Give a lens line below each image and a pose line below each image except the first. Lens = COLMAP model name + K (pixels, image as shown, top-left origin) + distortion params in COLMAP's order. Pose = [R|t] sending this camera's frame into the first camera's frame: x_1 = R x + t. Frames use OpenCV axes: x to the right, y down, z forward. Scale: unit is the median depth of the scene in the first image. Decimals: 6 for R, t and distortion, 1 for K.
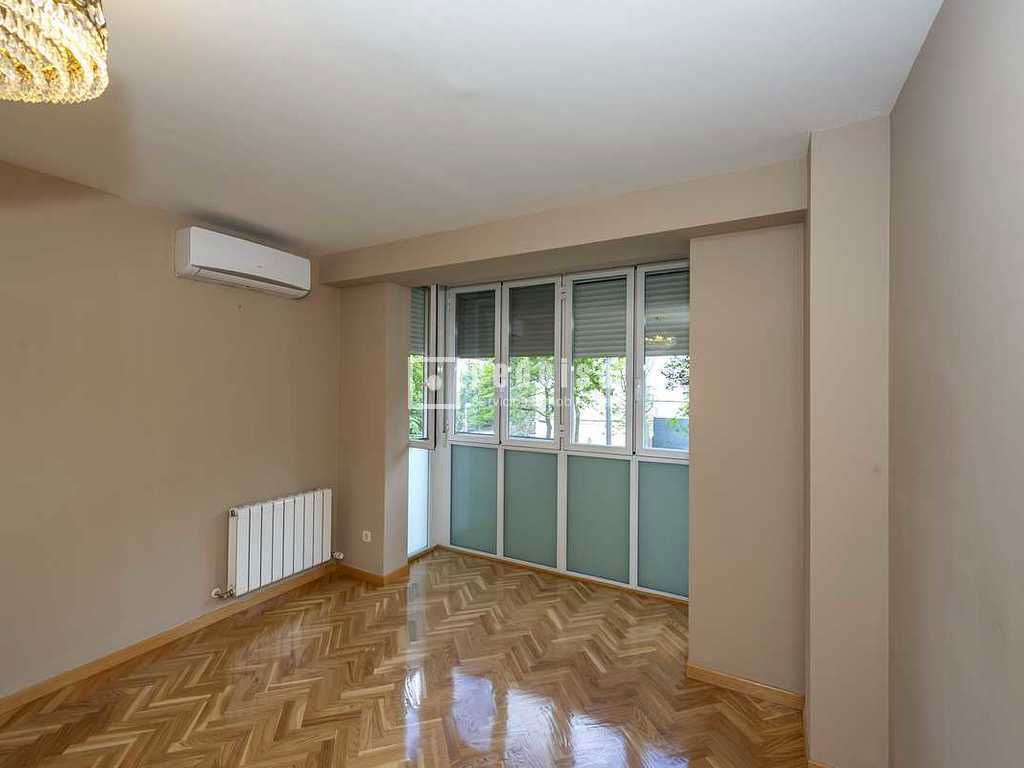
lens RADIAL K [[455.2, 0, 519.5], [0, 455.2, 381.4], [0, 0, 1]] dist [0.011281, -0.003959]
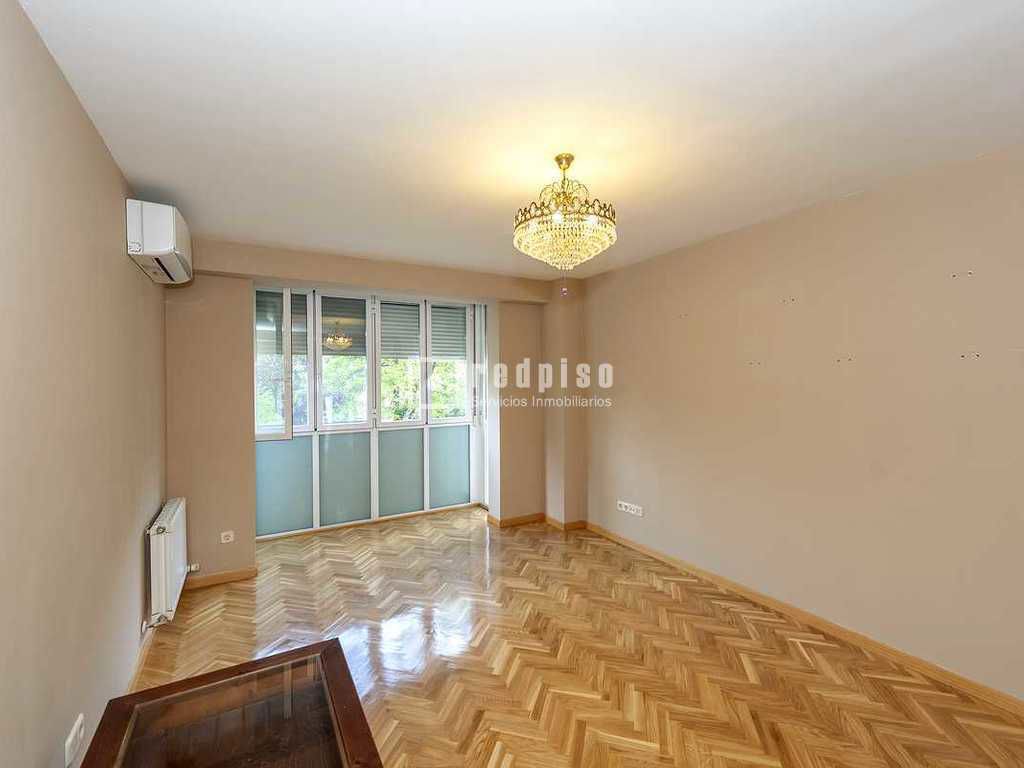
lens RADIAL K [[455.2, 0, 521.1], [0, 455.2, 377.2], [0, 0, 1]] dist [0.011281, -0.003959]
pose [[0.507696, -0.015315, 0.861400, -0.857293], [0.001821, 0.999859, 0.016704, -0.018111], [-0.861534, -0.006912, 0.507653, -0.037314]]
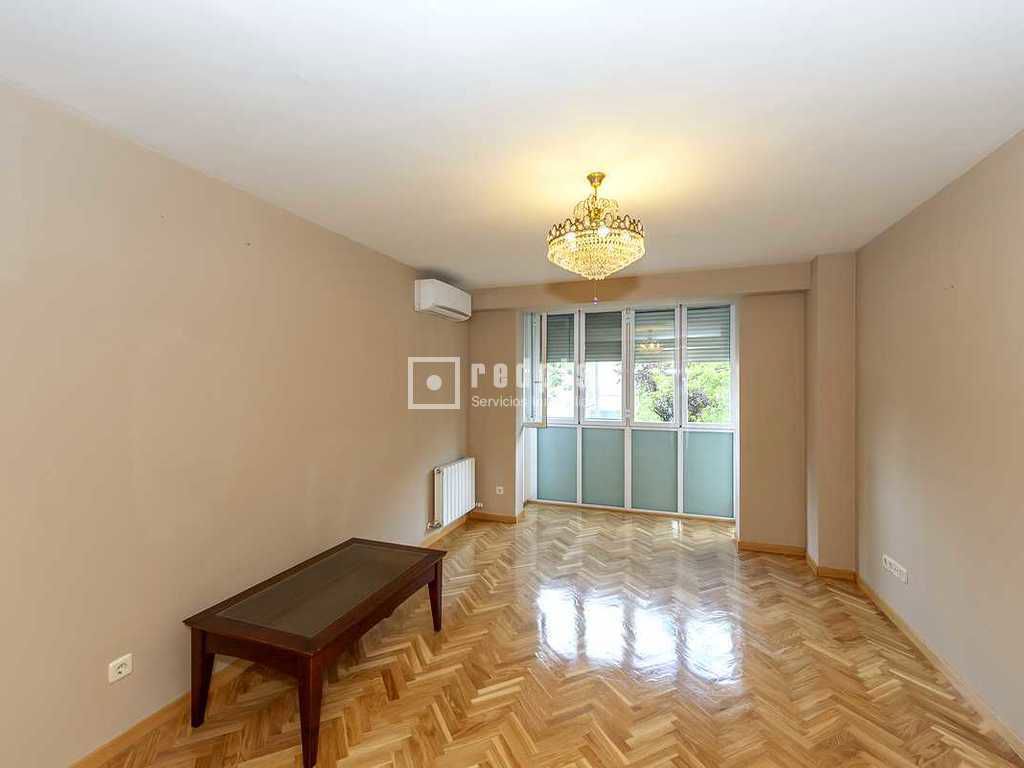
lens RADIAL K [[455.2, 0, 513.5], [0, 455.2, 387.5], [0, 0, 1]] dist [0.011281, -0.003959]
pose [[0.987335, -0.009995, 0.158331, -0.514173], [0.006638, 0.999742, 0.021720, -0.008151], [-0.158507, -0.020394, 0.987147, -0.389112]]
